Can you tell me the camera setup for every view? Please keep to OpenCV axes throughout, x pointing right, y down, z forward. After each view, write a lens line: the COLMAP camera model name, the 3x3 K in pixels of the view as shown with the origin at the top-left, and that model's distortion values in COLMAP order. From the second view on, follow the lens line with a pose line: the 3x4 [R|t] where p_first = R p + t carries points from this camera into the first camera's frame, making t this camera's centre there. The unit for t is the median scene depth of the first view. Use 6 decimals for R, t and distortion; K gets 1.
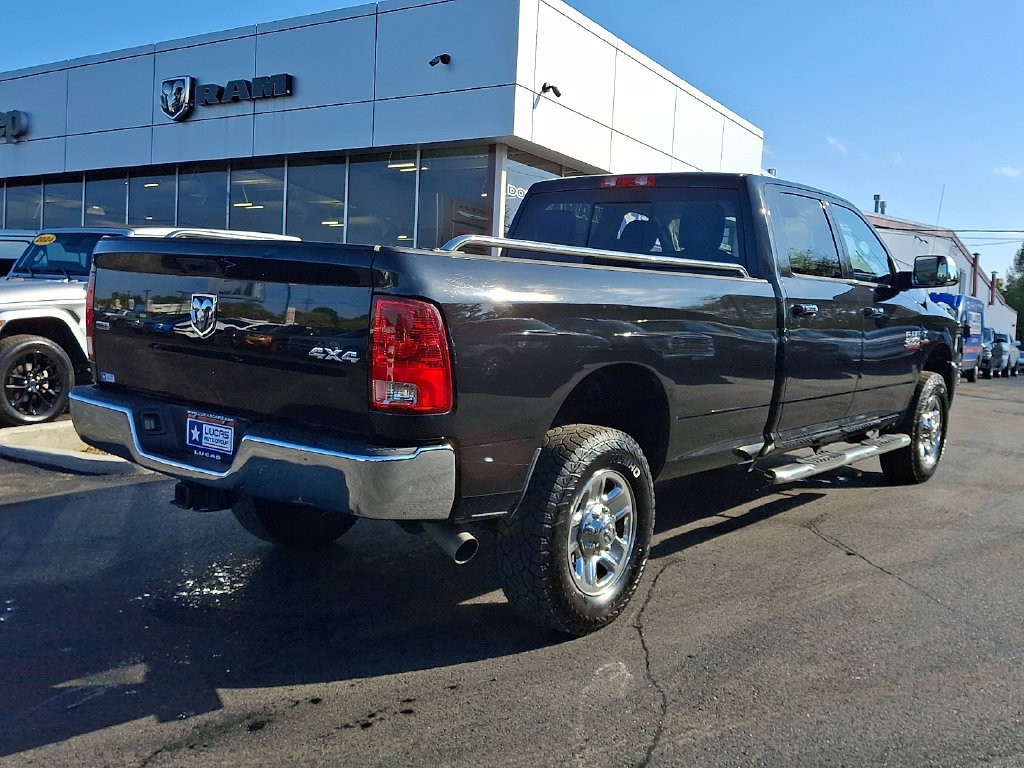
lens RADIAL K [[969.9, 0, 515.2], [0, 969.9, 374.5], [0, 0, 1]] dist [0.047133, 0.000000]
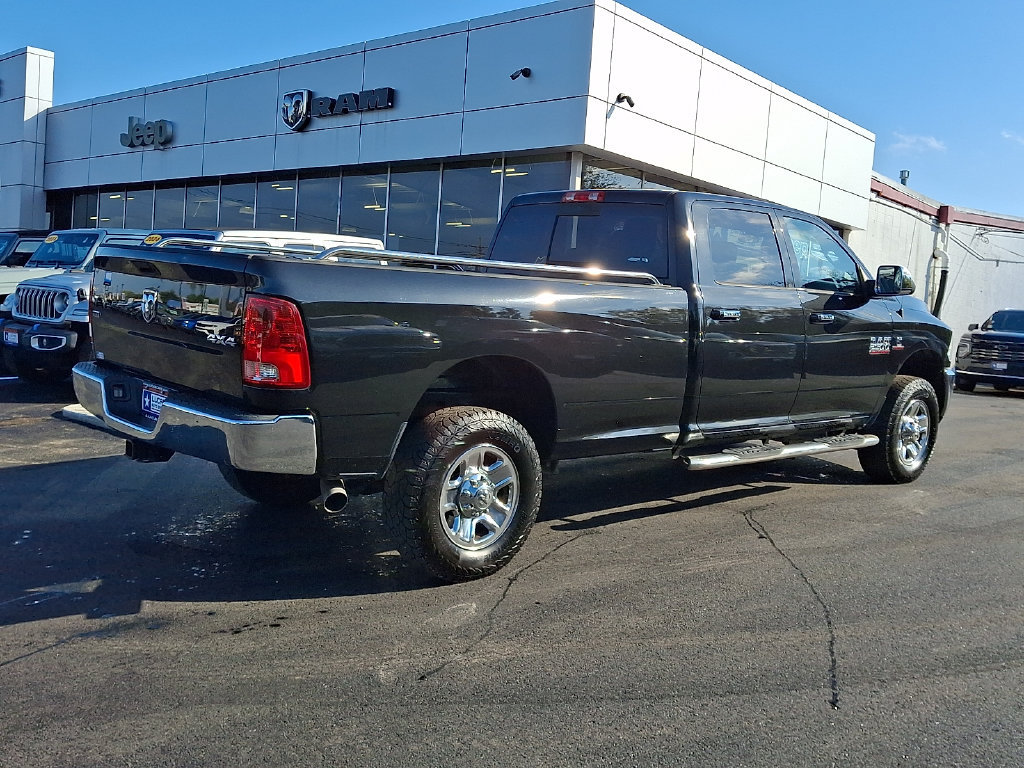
lens RADIAL K [[969.9, 0, 532.5], [0, 969.9, 375.8], [0, 0, 1]] dist [0.047133, 0.000000]
pose [[0.989275, 0.030402, -0.142868, 0.277194], [-0.030091, 0.999538, 0.004340, 0.006063], [0.142934, 0.000006, 0.989732, -0.142238]]
